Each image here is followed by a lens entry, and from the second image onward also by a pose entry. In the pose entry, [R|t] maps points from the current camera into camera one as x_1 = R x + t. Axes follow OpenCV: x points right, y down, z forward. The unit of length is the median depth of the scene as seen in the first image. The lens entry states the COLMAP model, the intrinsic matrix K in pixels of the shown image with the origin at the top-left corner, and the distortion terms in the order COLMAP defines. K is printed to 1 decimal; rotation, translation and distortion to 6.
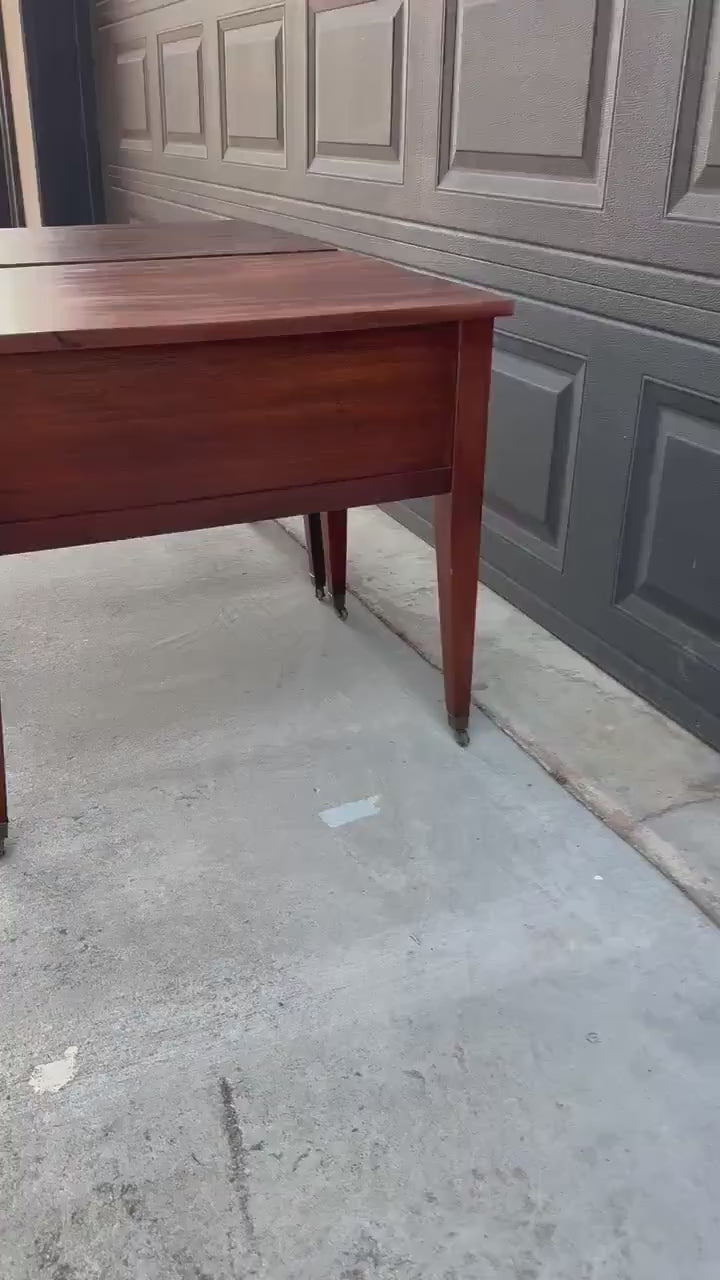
lens RADIAL K [[1117.1, 0, 358.3], [0, 1117.1, 637.9], [0, 0, 1]] dist [0.069377, -0.009110]
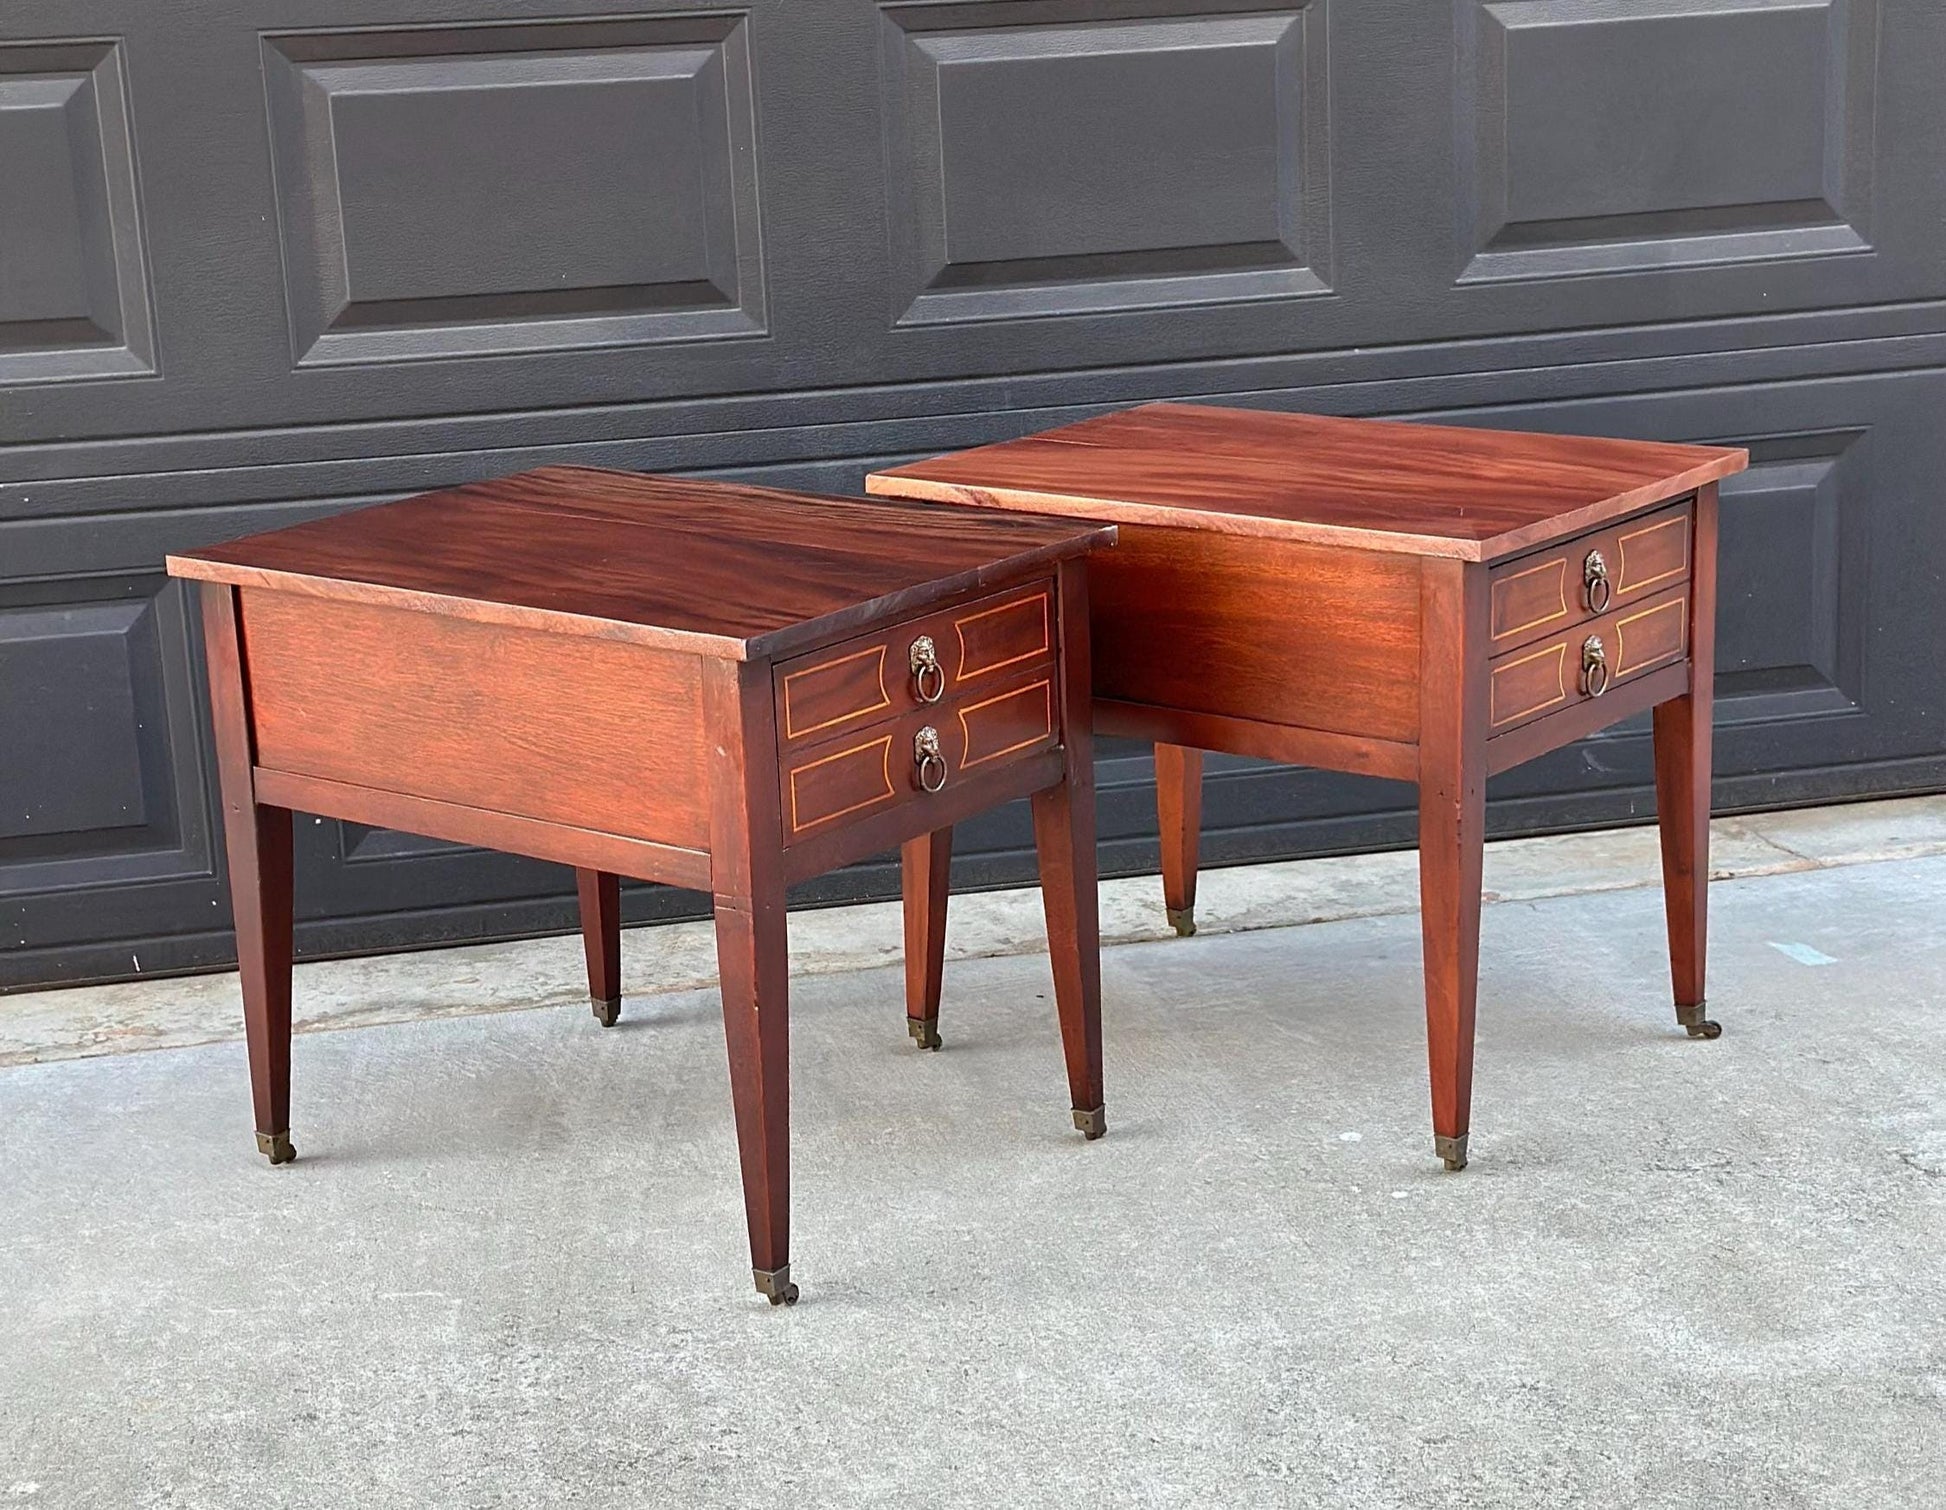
lens RADIAL K [[3672.0, 0, 1009.6], [0, 3672.0, 833.4], [0, 0, 1]] dist [0.169071, 0.000000]
pose [[0.160580, -0.270729, 0.949168, -2.711947], [0.454630, 0.873850, 0.172332, -0.673026], [-0.876086, 0.403847, 0.263404, 0.744392]]
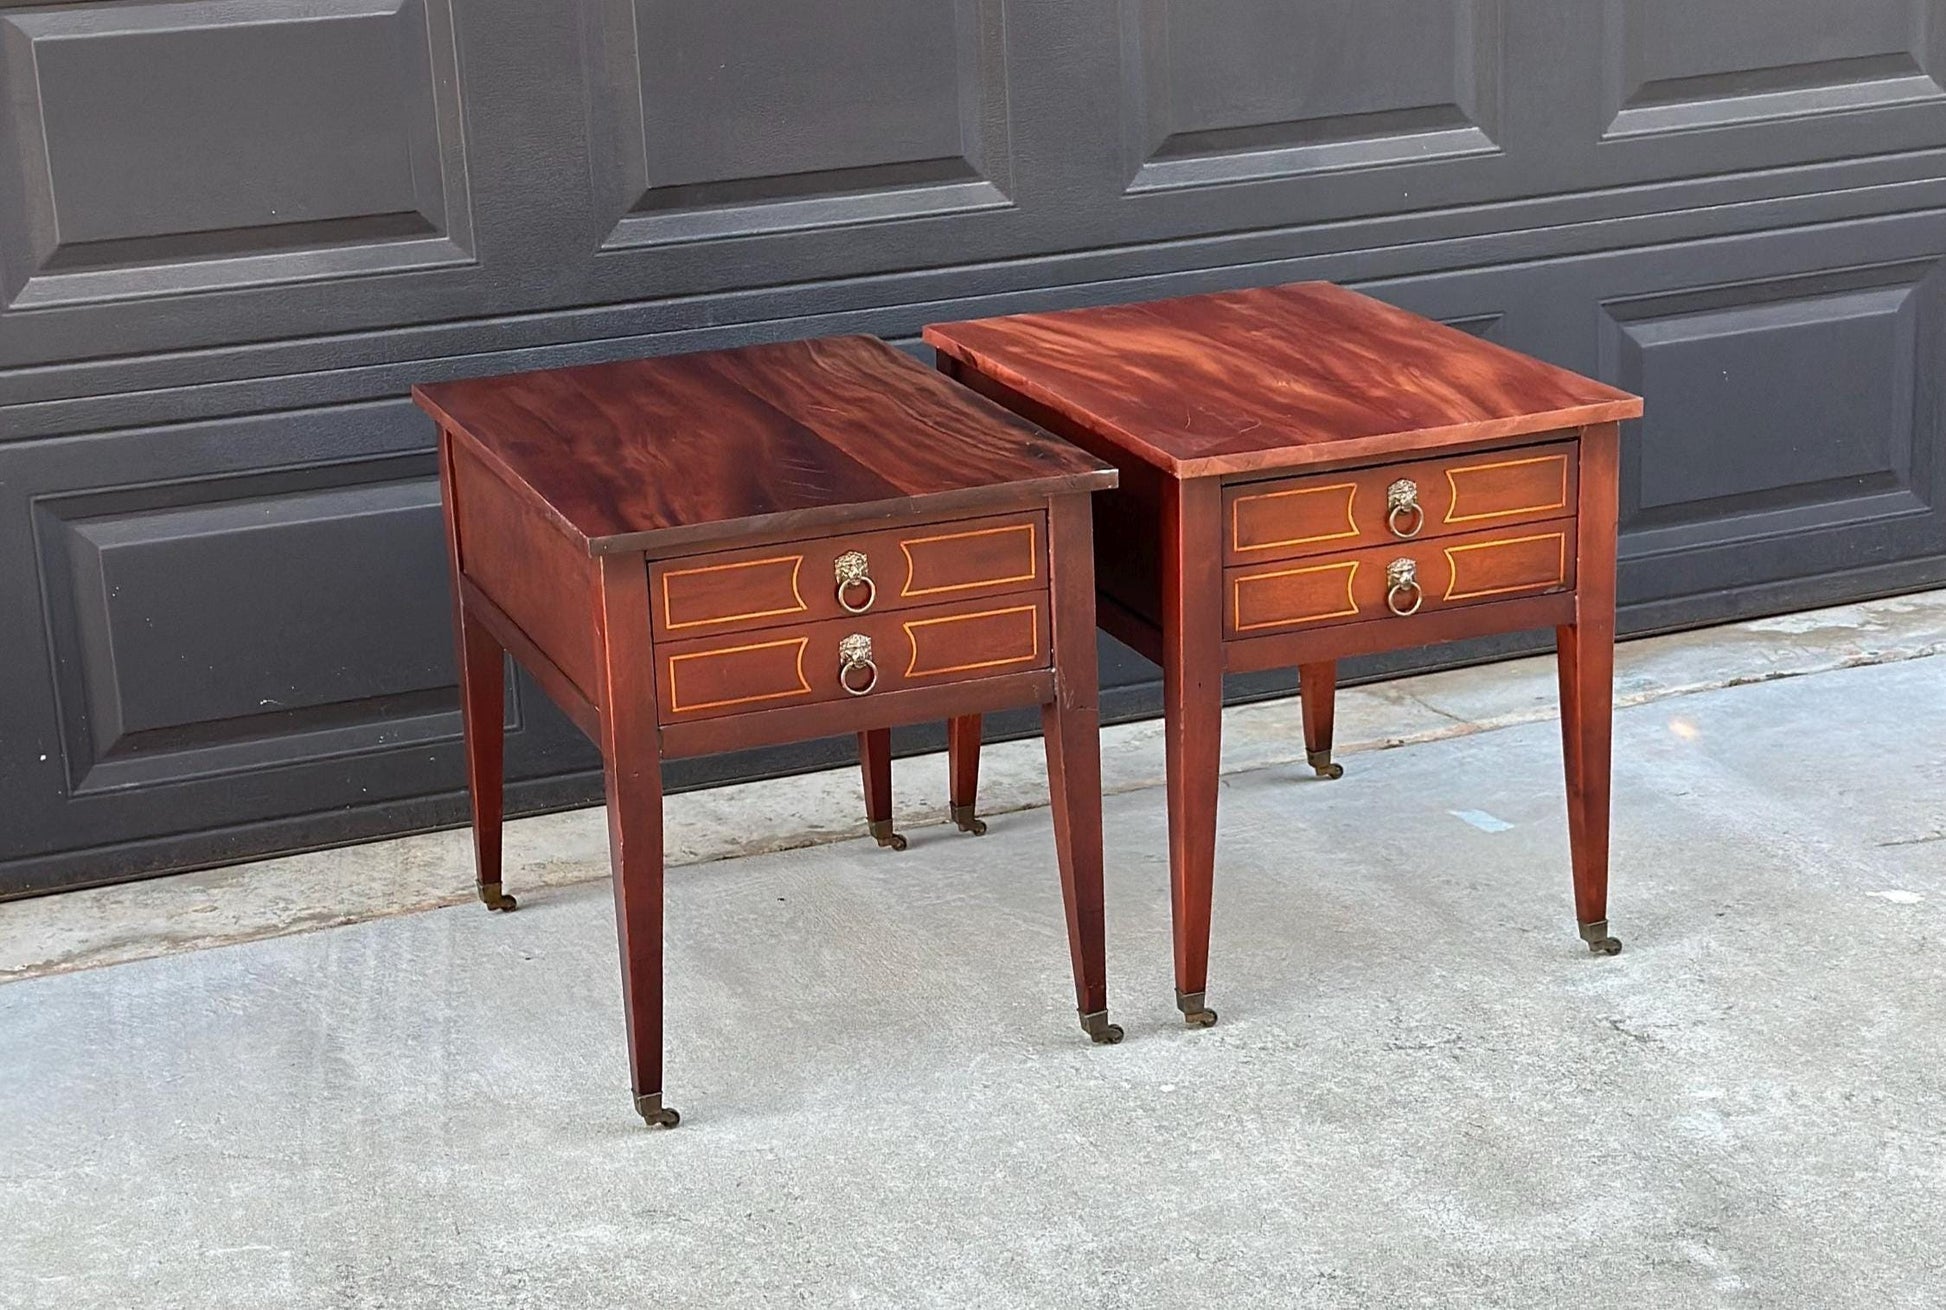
lens RADIAL K [[3663.3, 0, 1023.1], [0, 3663.3, 709.8], [0, 0, 1]] dist [0.156011, 0.000000]
pose [[0.006531, -0.305542, 0.952156, -2.807692], [0.457494, 0.847596, 0.268851, -0.889018], [-0.889189, 0.433850, 0.145319, 0.850087]]
